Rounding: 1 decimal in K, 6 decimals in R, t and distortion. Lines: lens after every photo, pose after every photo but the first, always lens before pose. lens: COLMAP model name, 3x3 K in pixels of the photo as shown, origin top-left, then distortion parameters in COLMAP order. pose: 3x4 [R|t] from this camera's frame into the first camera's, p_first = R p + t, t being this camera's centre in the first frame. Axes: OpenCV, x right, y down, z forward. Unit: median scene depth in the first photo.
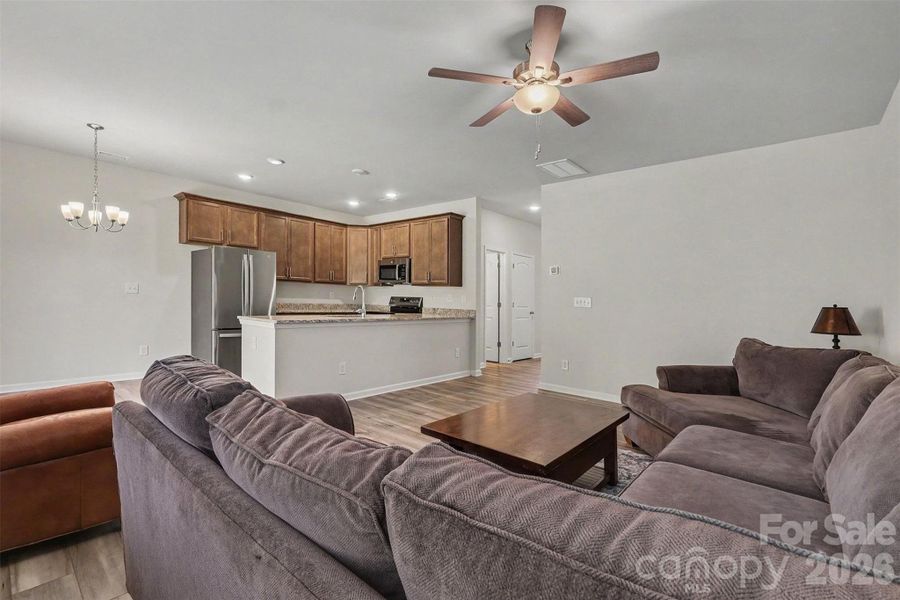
lens RADIAL K [[400.4, 0, 450.6], [0, 400.4, 308.2], [0, 0, 1]] dist [0.004673, -0.000435]
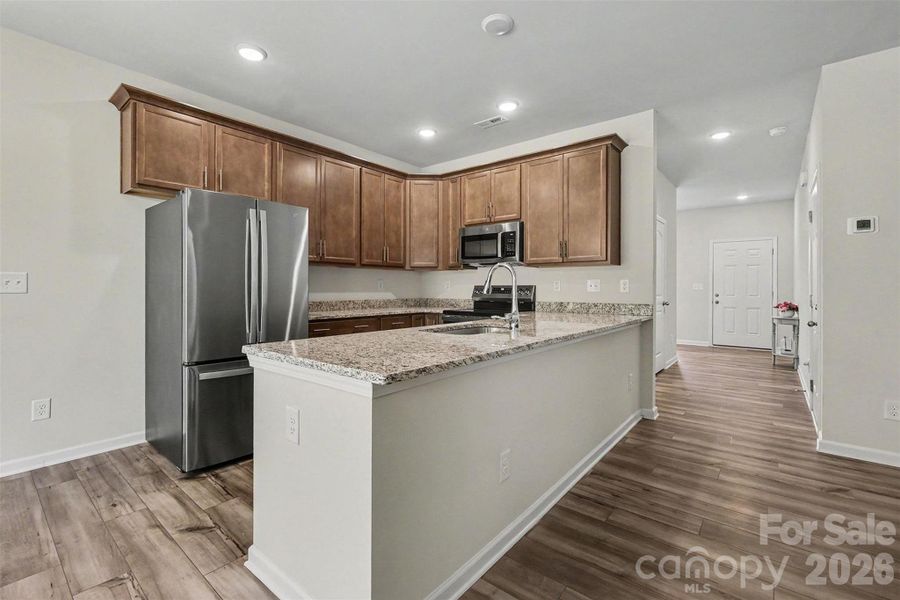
lens RADIAL K [[400.4, 0, 453.4], [0, 400.4, 277.6], [0, 0, 1]] dist [0.004673, -0.000435]
pose [[0.999258, -0.027565, 0.026901, -0.221333], [0.028737, 0.998608, -0.044218, -0.015583], [-0.025645, 0.044959, 0.998660, 0.398084]]
